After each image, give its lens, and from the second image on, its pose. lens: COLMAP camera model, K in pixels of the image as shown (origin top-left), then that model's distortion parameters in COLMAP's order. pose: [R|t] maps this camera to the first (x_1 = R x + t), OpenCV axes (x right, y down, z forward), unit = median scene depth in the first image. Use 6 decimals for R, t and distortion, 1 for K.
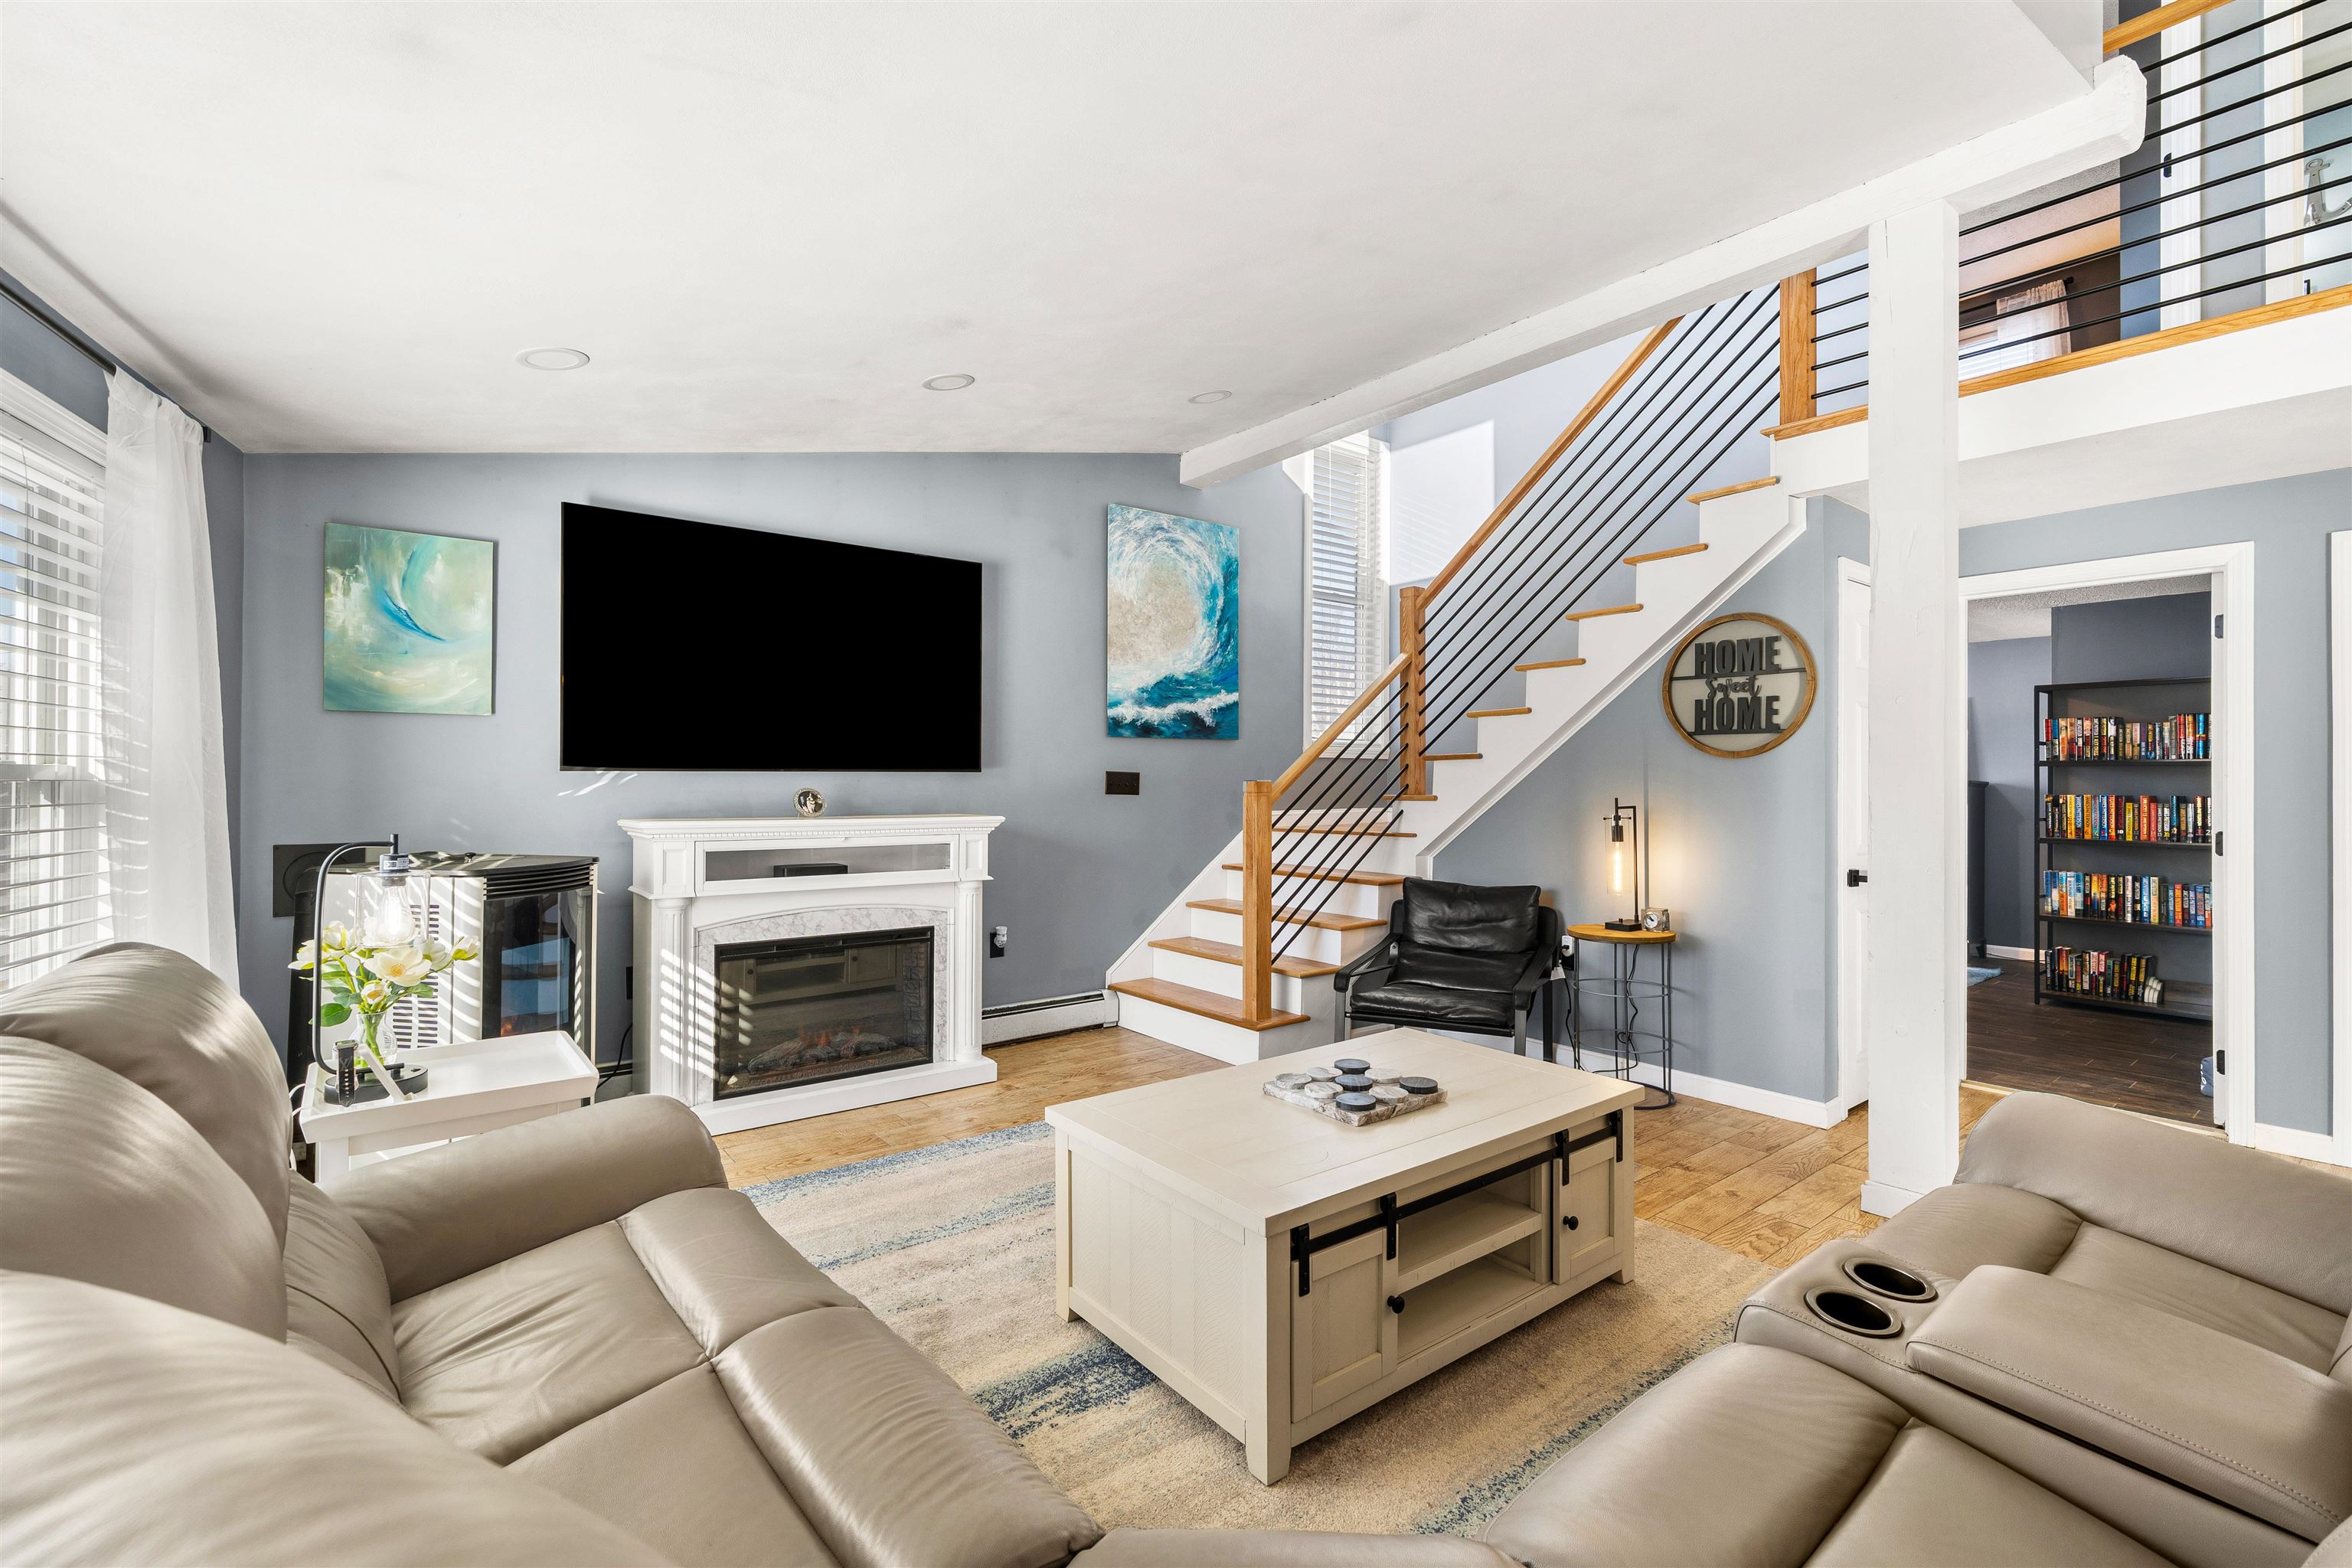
lens RADIAL K [[1055.2, 0, 1168.6], [0, 1055.2, 767.5], [0, 0, 1]] dist [0.000835, -0.000895]
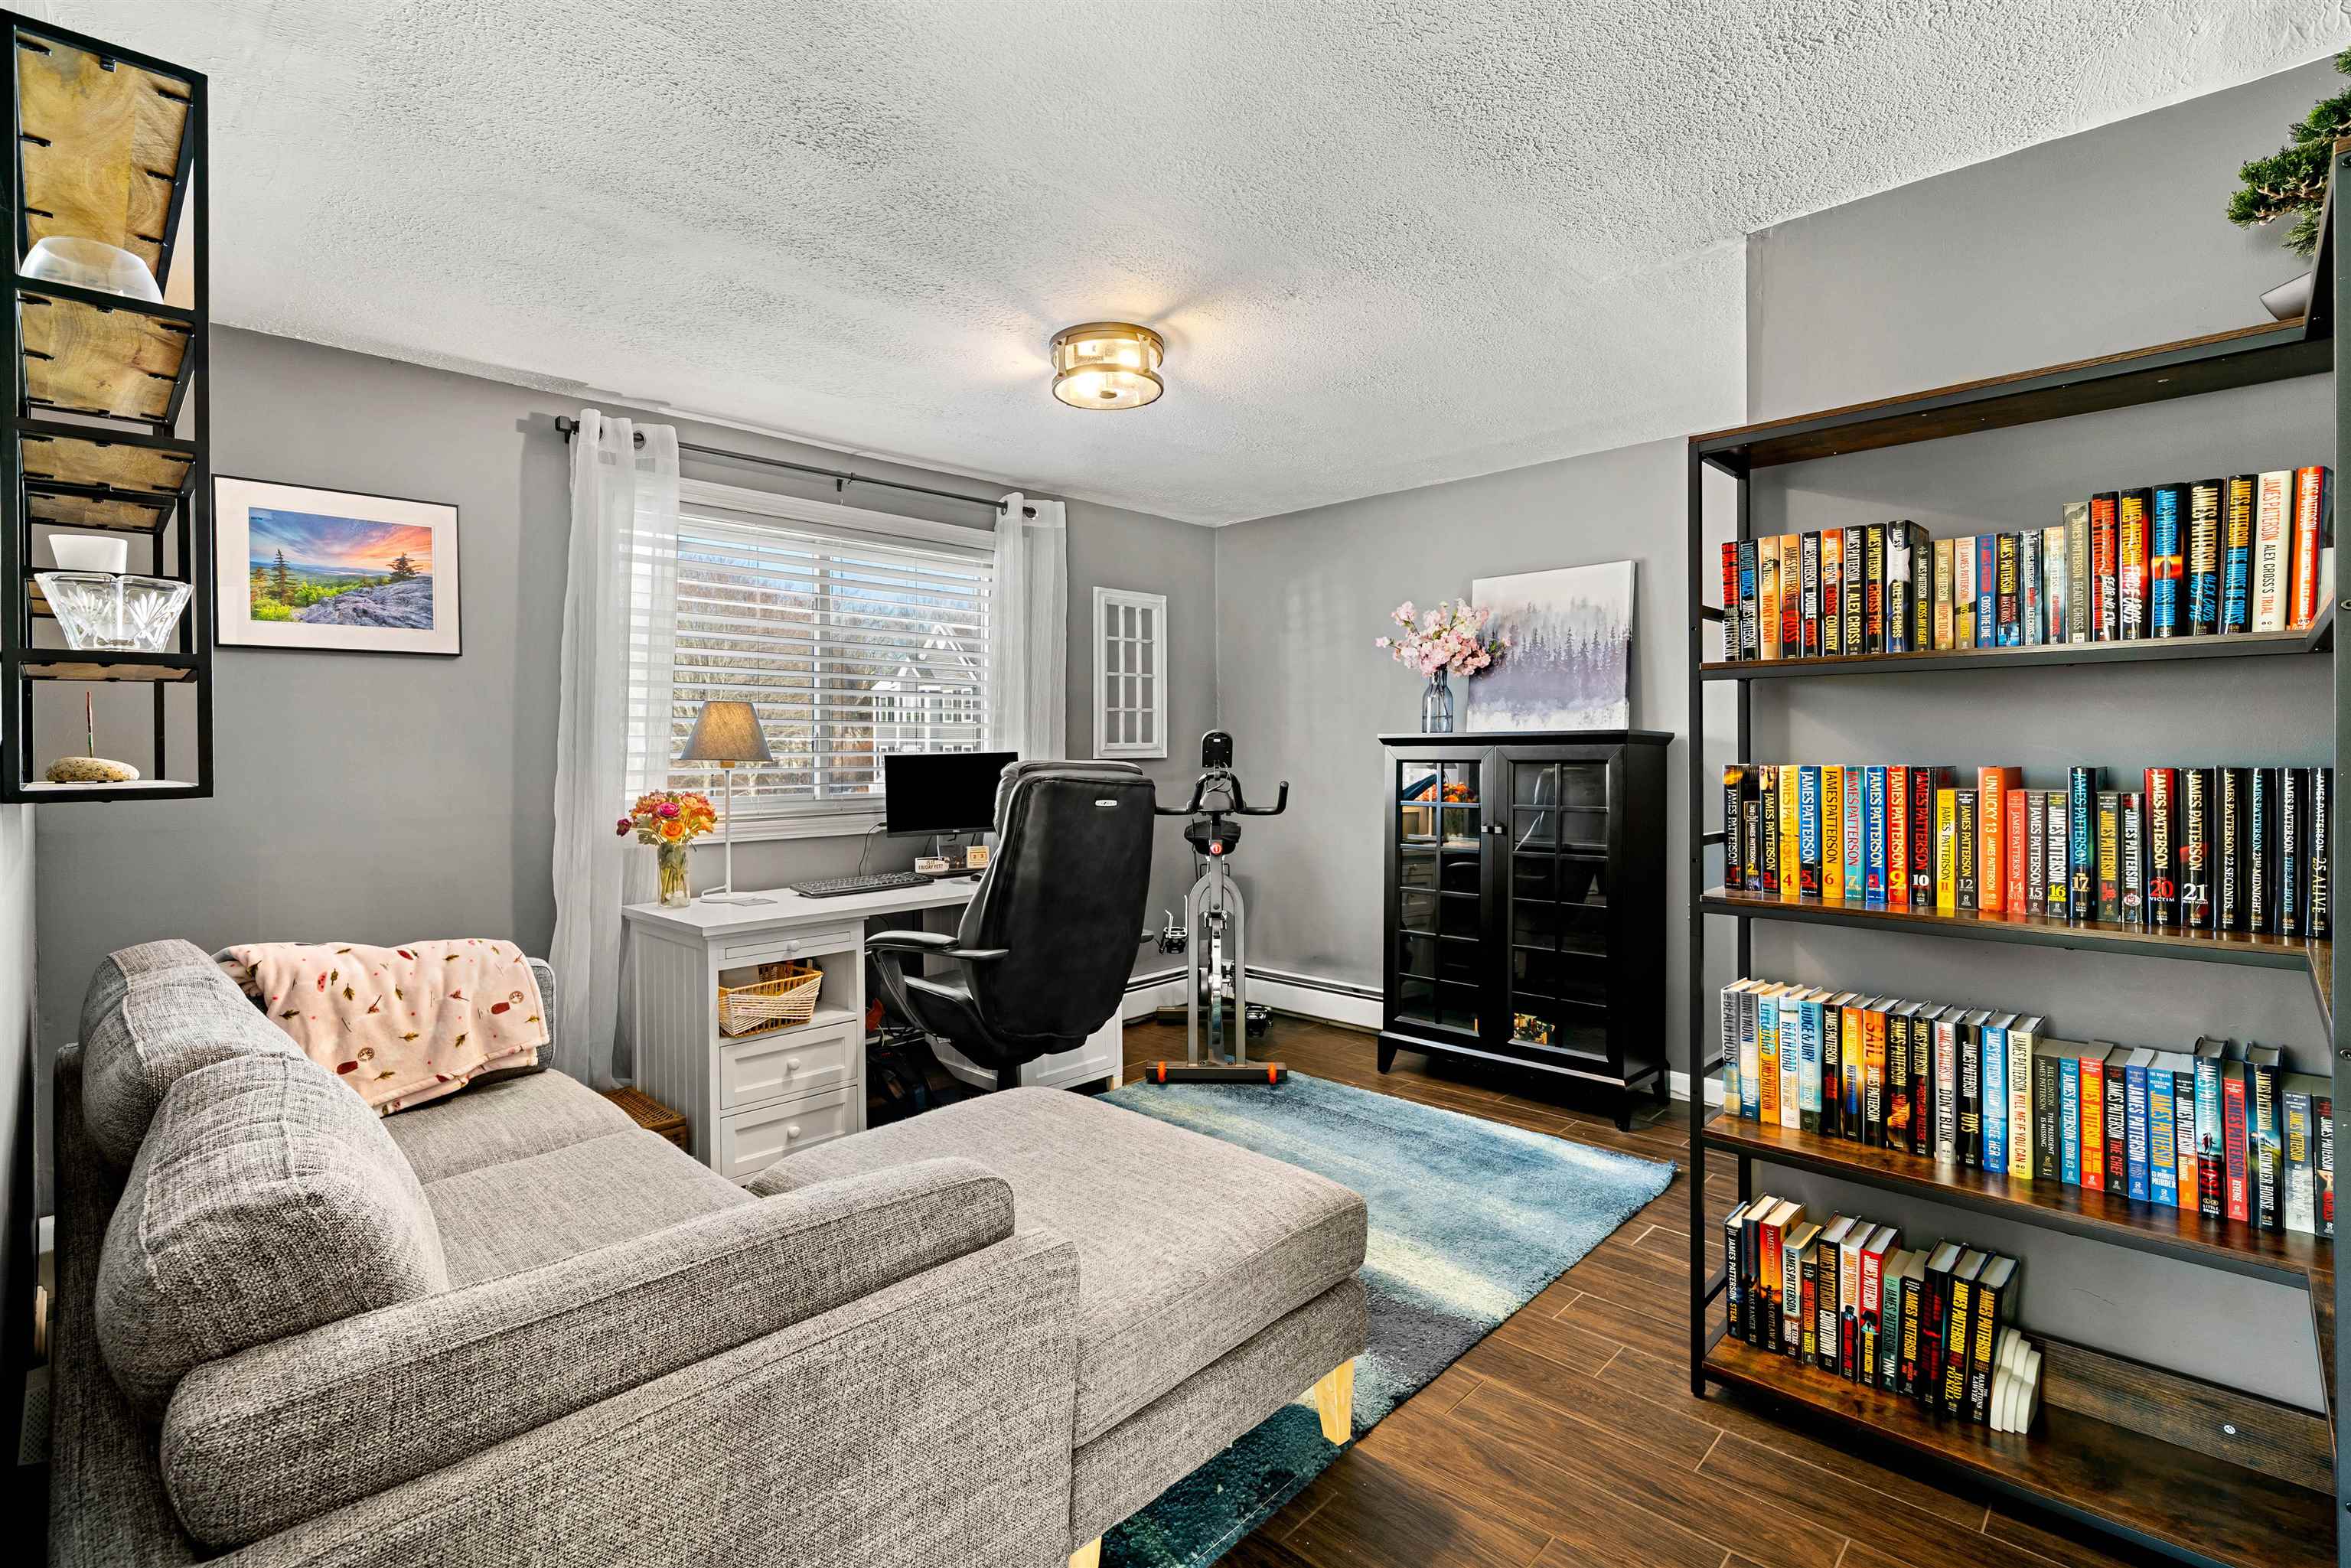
lens RADIAL K [[1097.7, 0, 1190.6], [0, 1097.7, 744.2], [0, 0, 1]] dist [0.004126, -0.002096]
pose [[0.991556, -0.009792, 0.129306, 0.638898], [0.008440, 0.999904, 0.010996, 0.014145], [-0.129401, -0.009812, 0.991544, 0.697952]]
